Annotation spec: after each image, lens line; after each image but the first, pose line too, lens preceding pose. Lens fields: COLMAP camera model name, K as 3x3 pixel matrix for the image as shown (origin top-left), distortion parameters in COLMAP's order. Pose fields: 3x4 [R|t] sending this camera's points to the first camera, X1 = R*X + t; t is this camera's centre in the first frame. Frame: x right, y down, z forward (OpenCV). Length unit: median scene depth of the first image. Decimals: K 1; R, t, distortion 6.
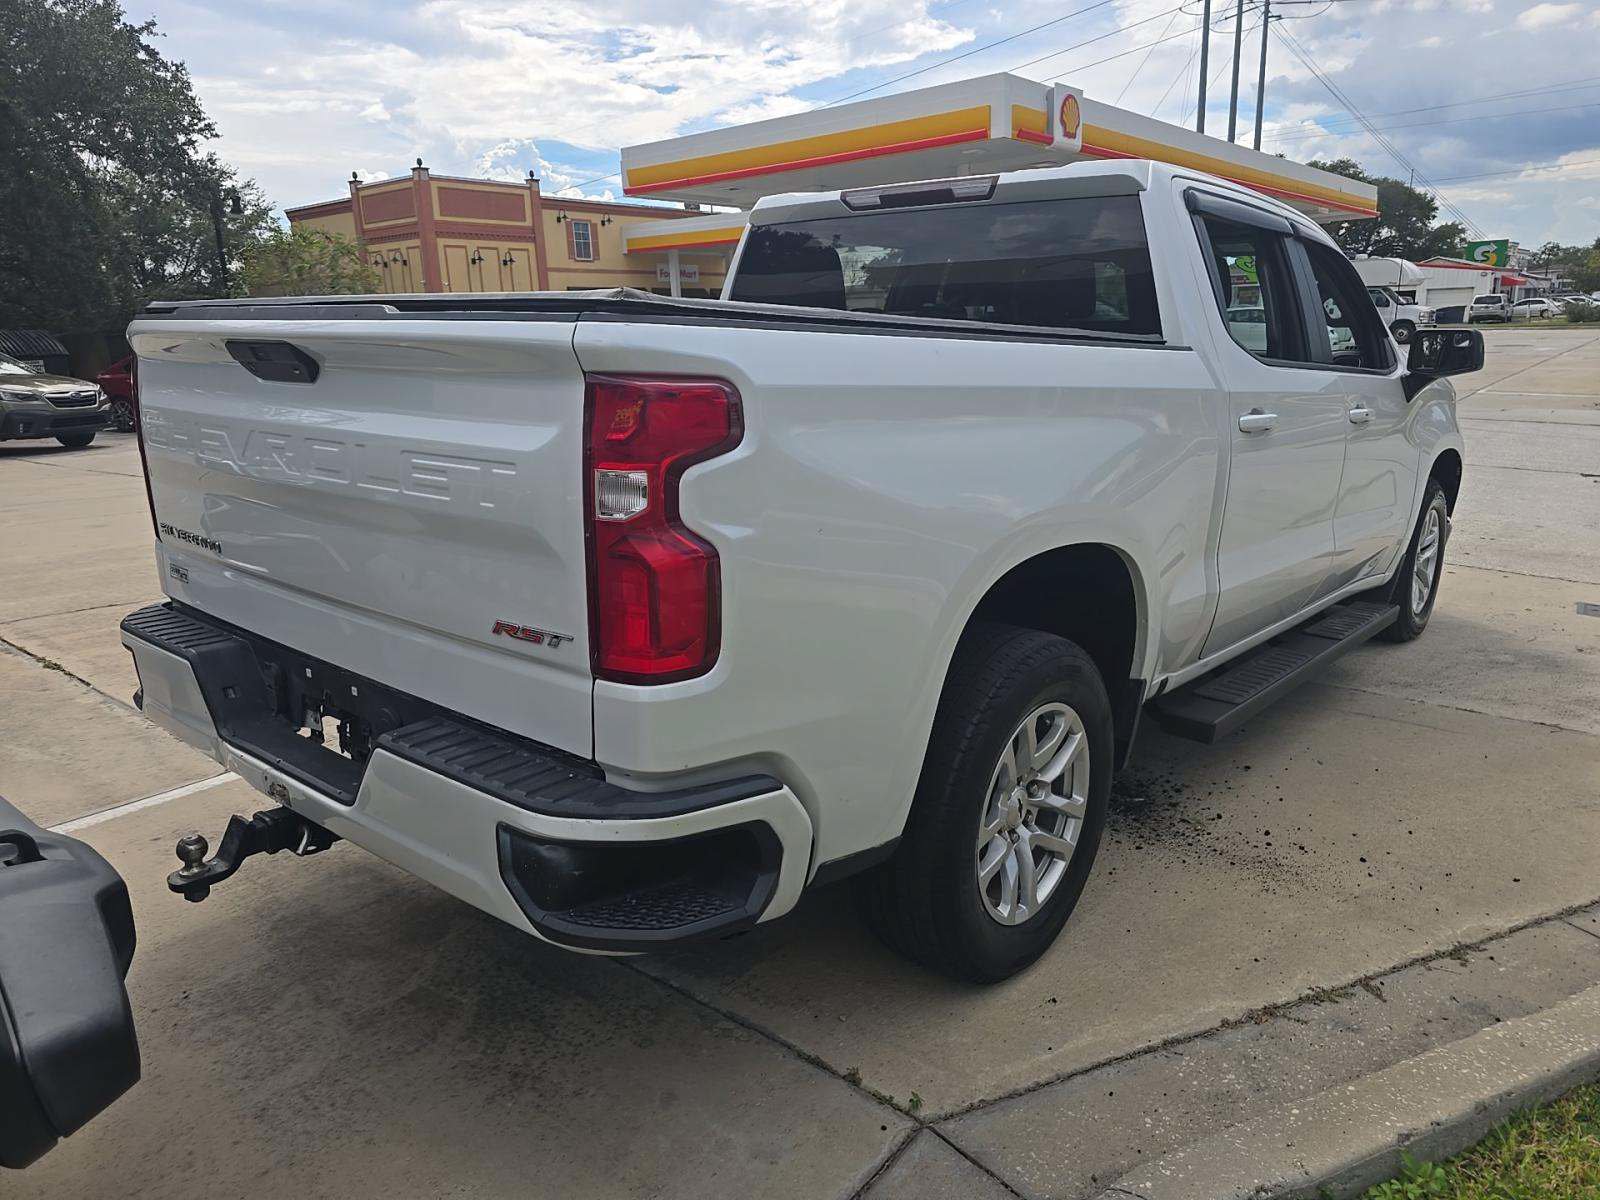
lens RADIAL K [[1080.4, 0, 813.4], [0, 1080.4, 591.9], [0, 0, 1]] dist [0.027771, 0.005389]
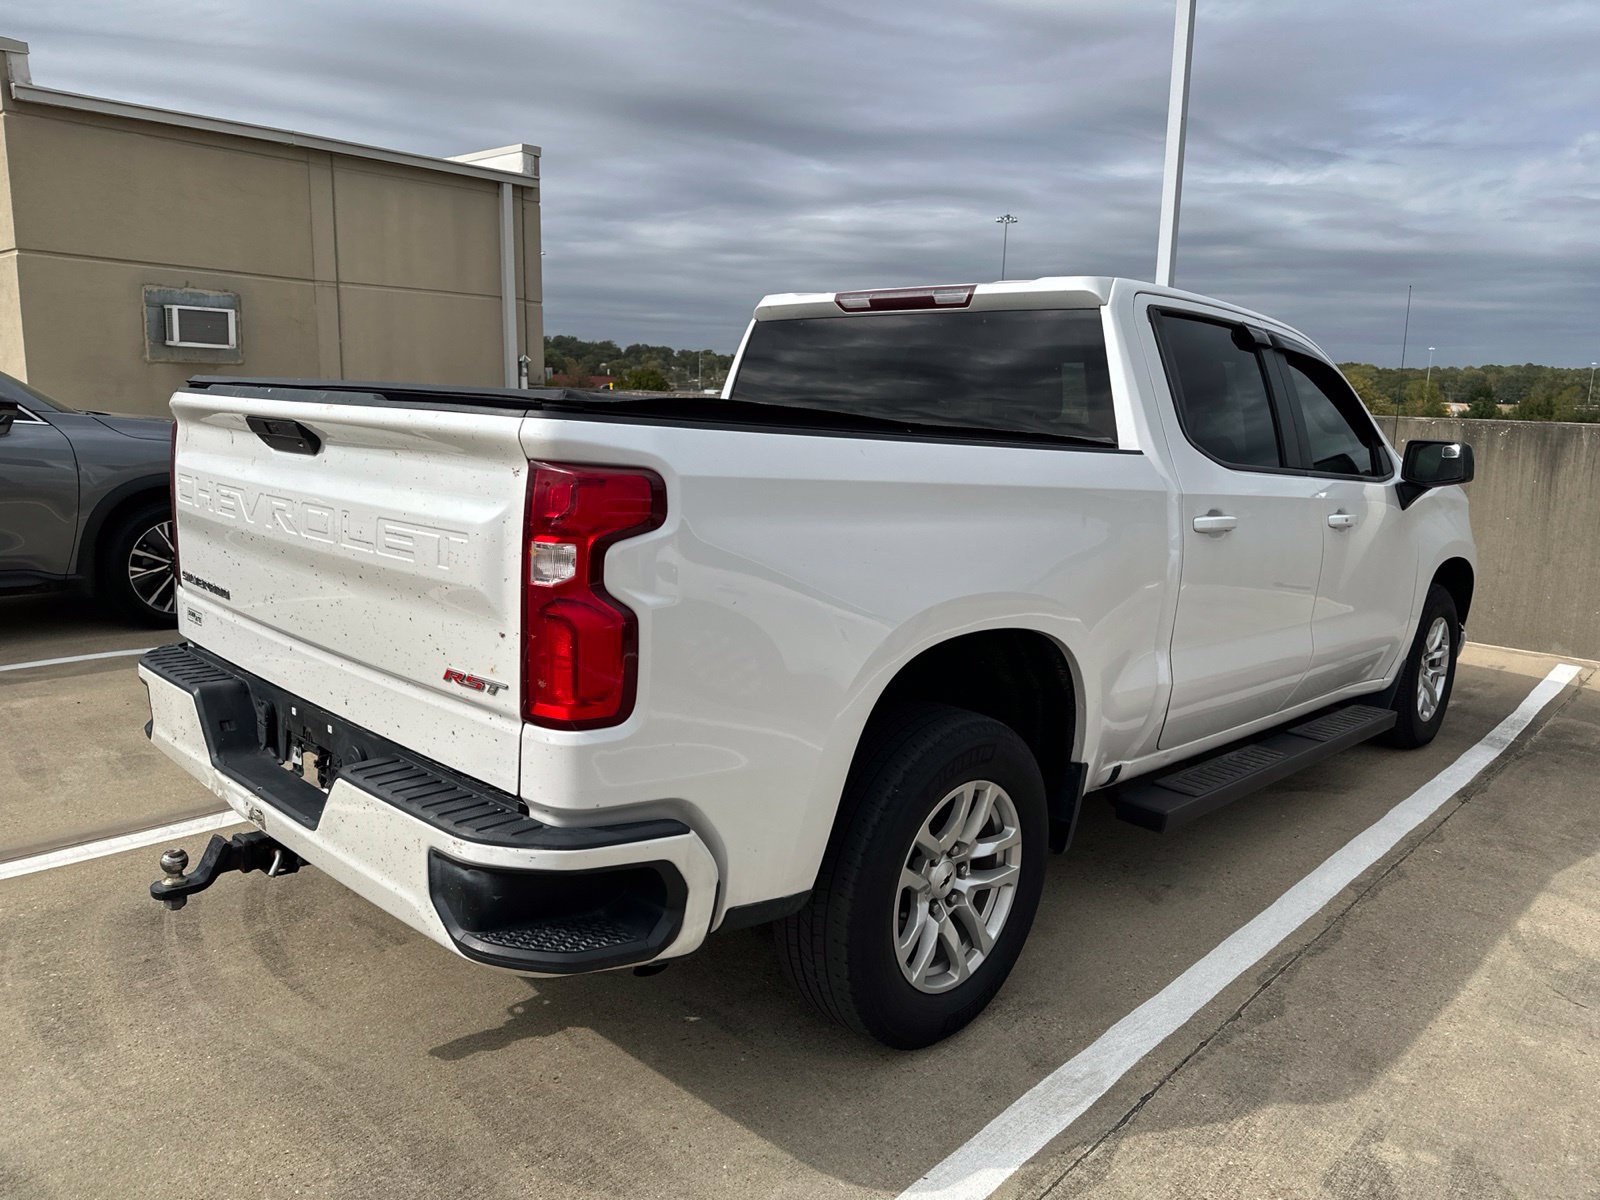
lens RADIAL K [[1117.6, 0, 813.9], [0, 1117.6, 573.6], [0, 0, 1]] dist [0.048658, -0.059227]
pose [[0.997463, 0.045226, -0.054977, 0.140043], [-0.049924, 0.994928, -0.087325, 0.009729], [0.050749, 0.089848, 0.994662, -0.150905]]
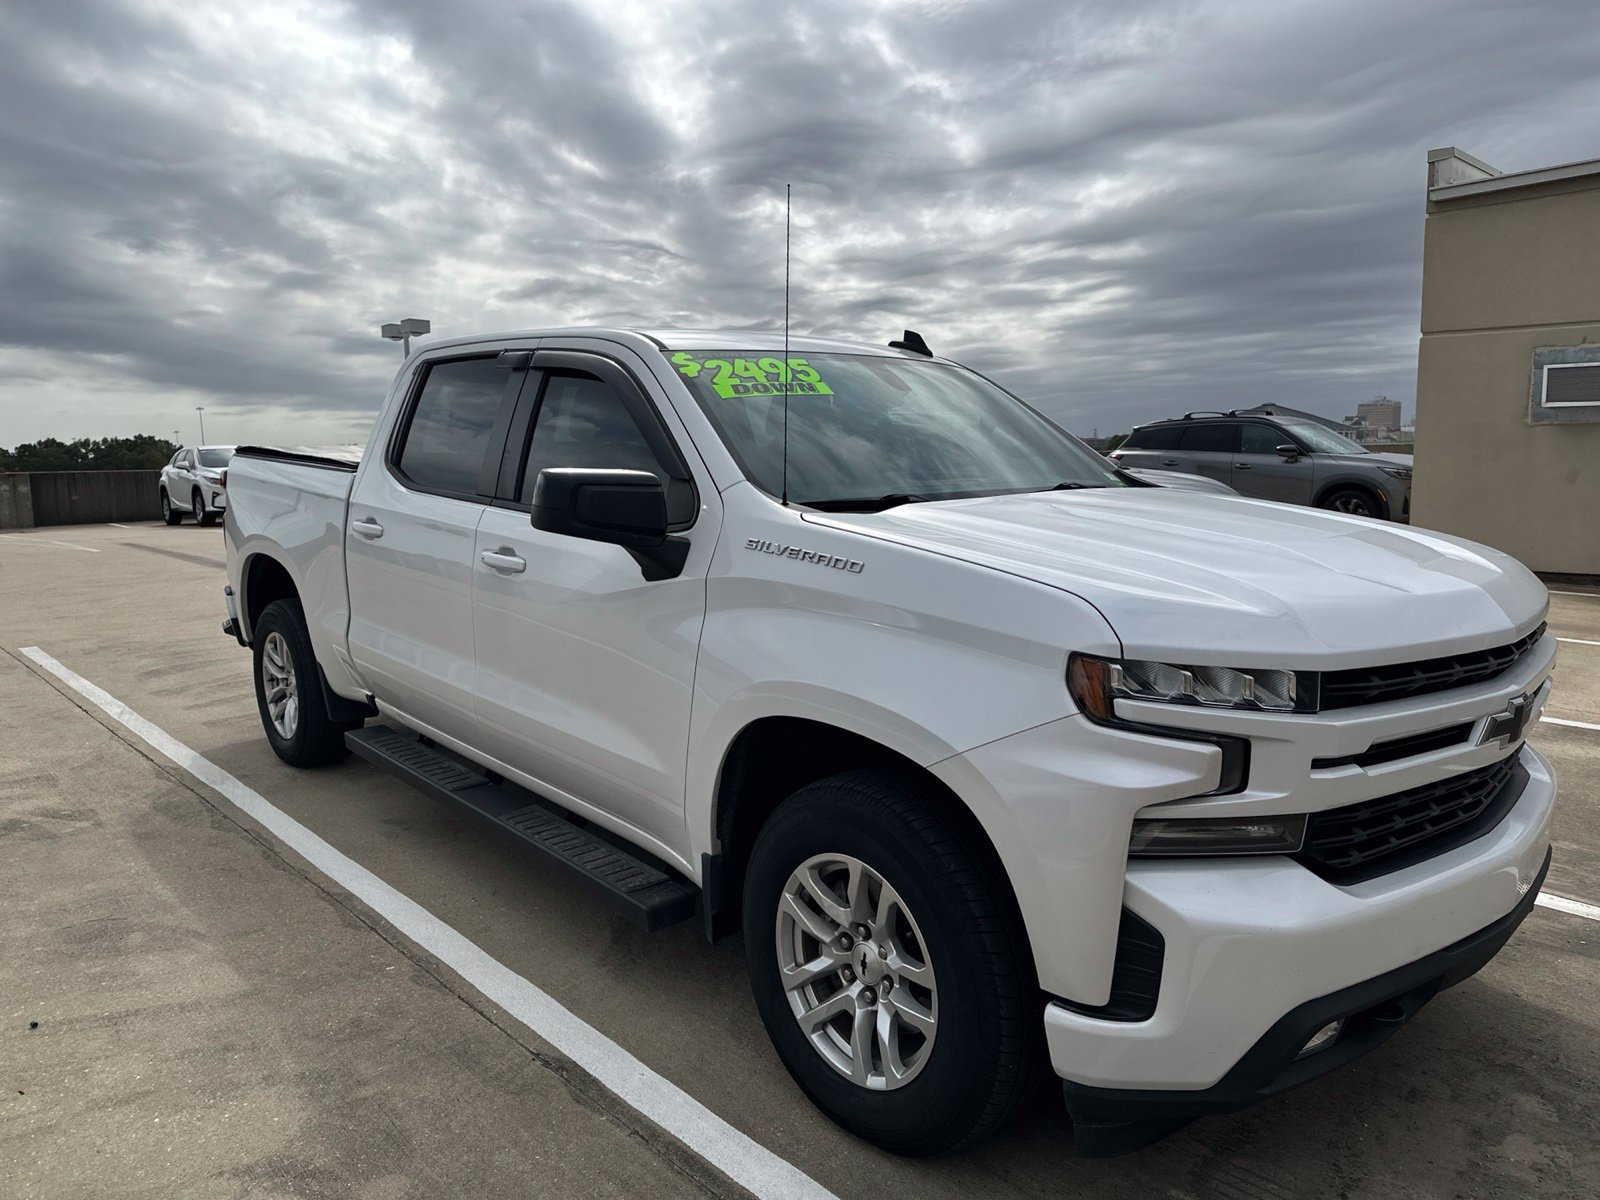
lens RADIAL K [[1117.6, 0, 807.1], [0, 1117.6, 596.9], [0, 0, 1]] dist [0.048658, -0.059227]
pose [[-0.142818, 0.130559, -0.981100, 2.794816], [-0.226639, 0.960609, 0.160824, -0.693278], [0.963451, 0.245324, -0.107603, 2.783946]]
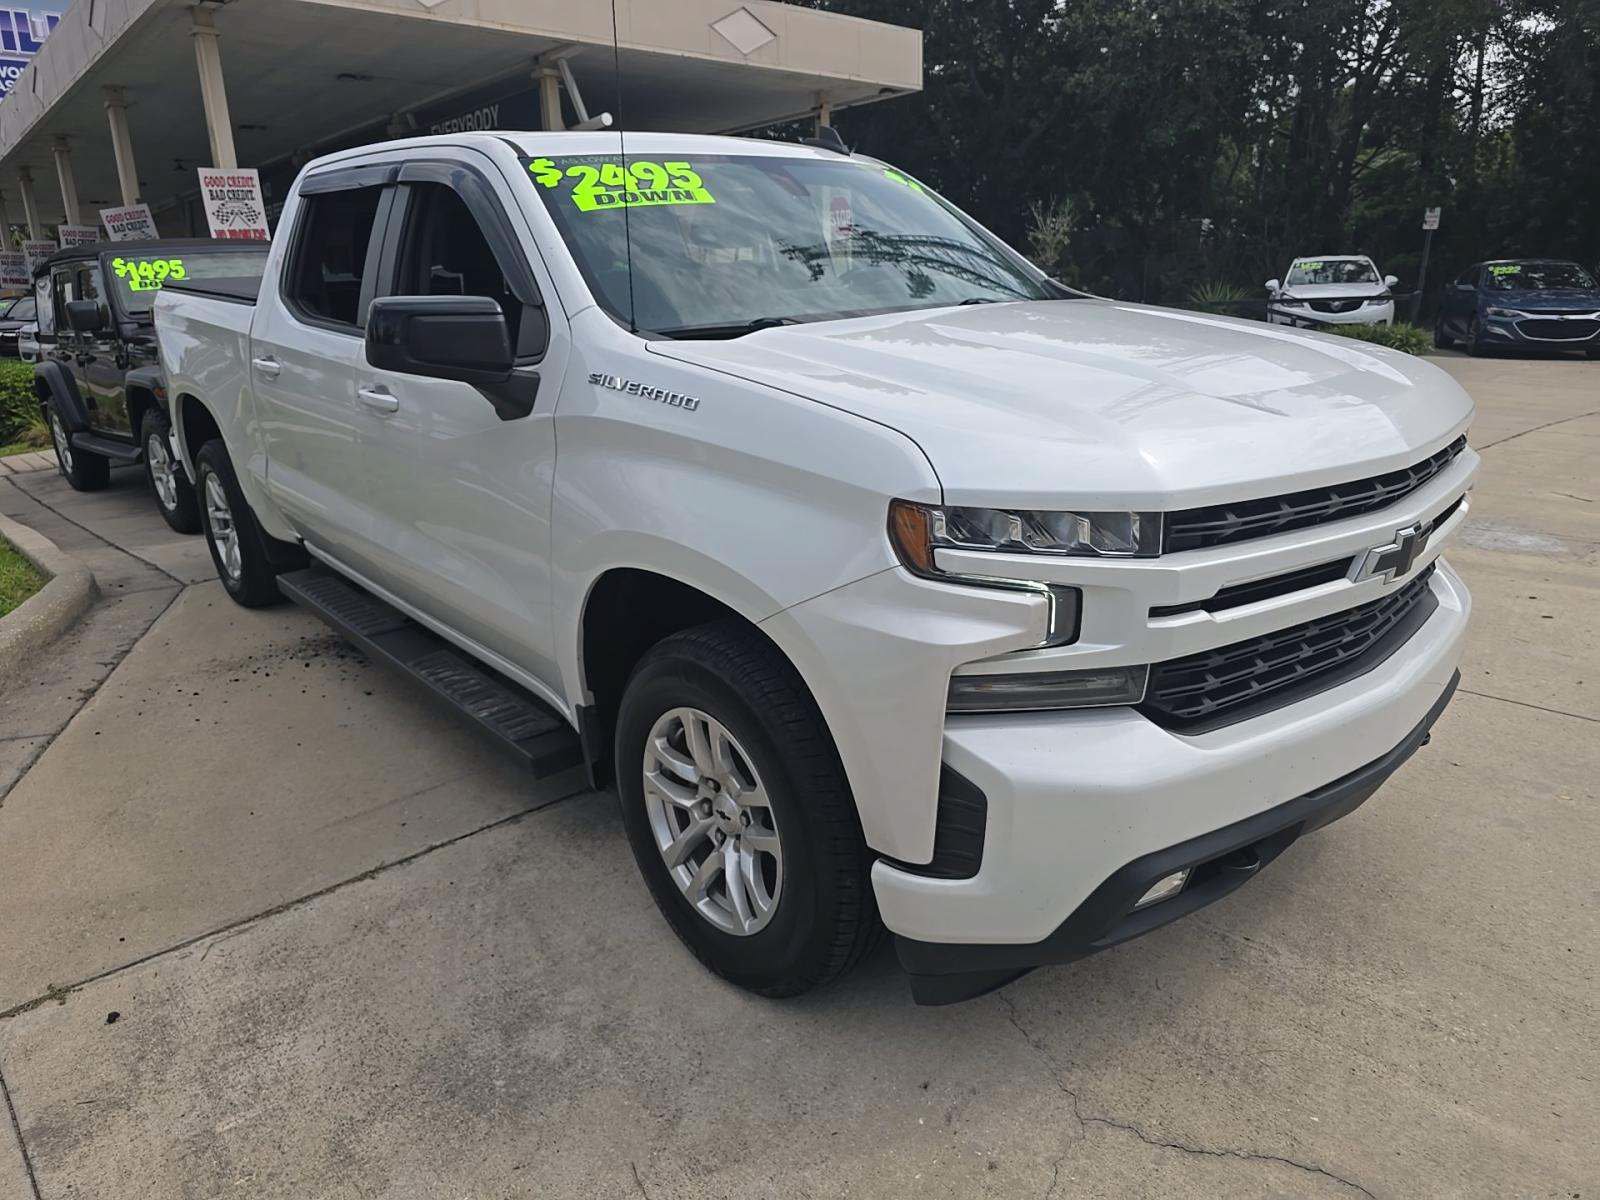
lens RADIAL K [[1117.6, 0, 816.2], [0, 1117.6, 599.4], [0, 0, 1]] dist [0.048658, -0.059227]
pose [[-0.162754, 0.298469, -0.940440, 2.668399], [-0.194047, 0.924851, 0.327103, -0.752337], [0.967397, 0.235727, -0.092606, 2.972627]]
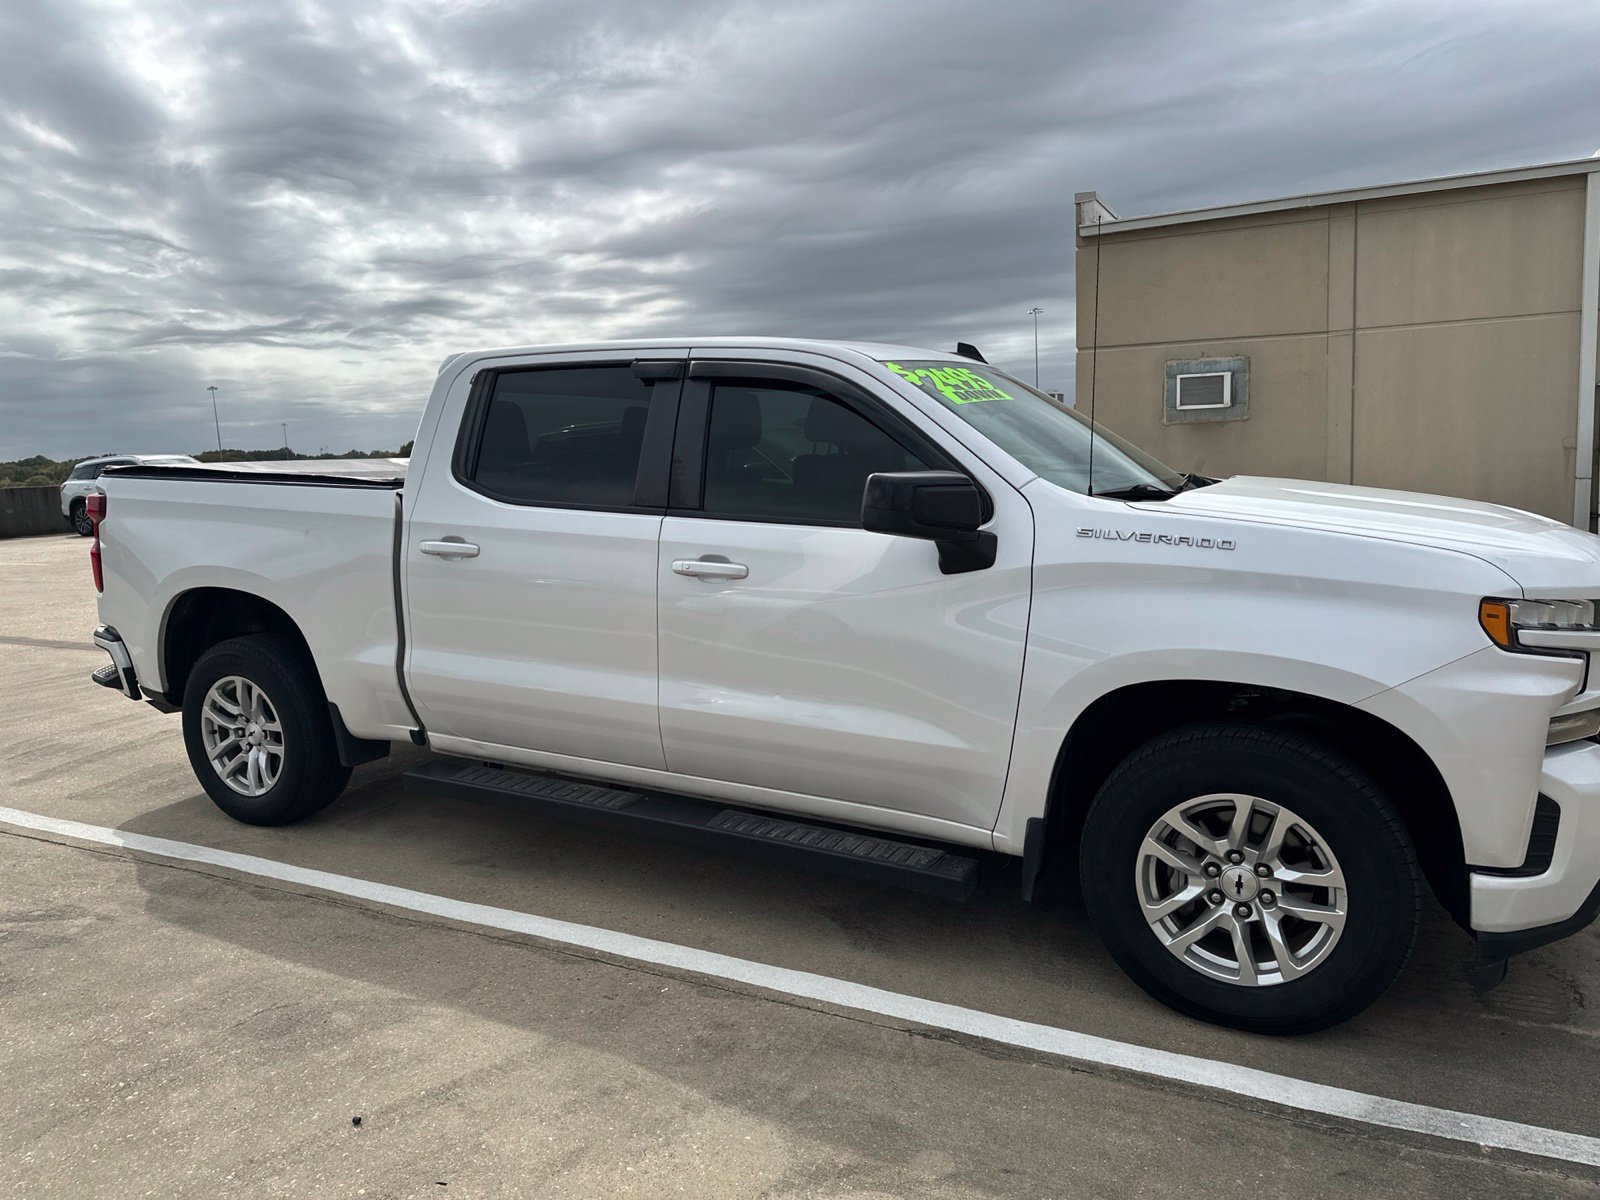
lens RADIAL K [[1117.6, 0, 802.0], [0, 1117.6, 582.9], [0, 0, 1]] dist [0.048658, -0.059227]
pose [[0.223854, 0.111037, -0.968277, 2.871083], [-0.202366, 0.977133, 0.065268, -0.466208], [0.953382, 0.181336, 0.241205, 1.785598]]
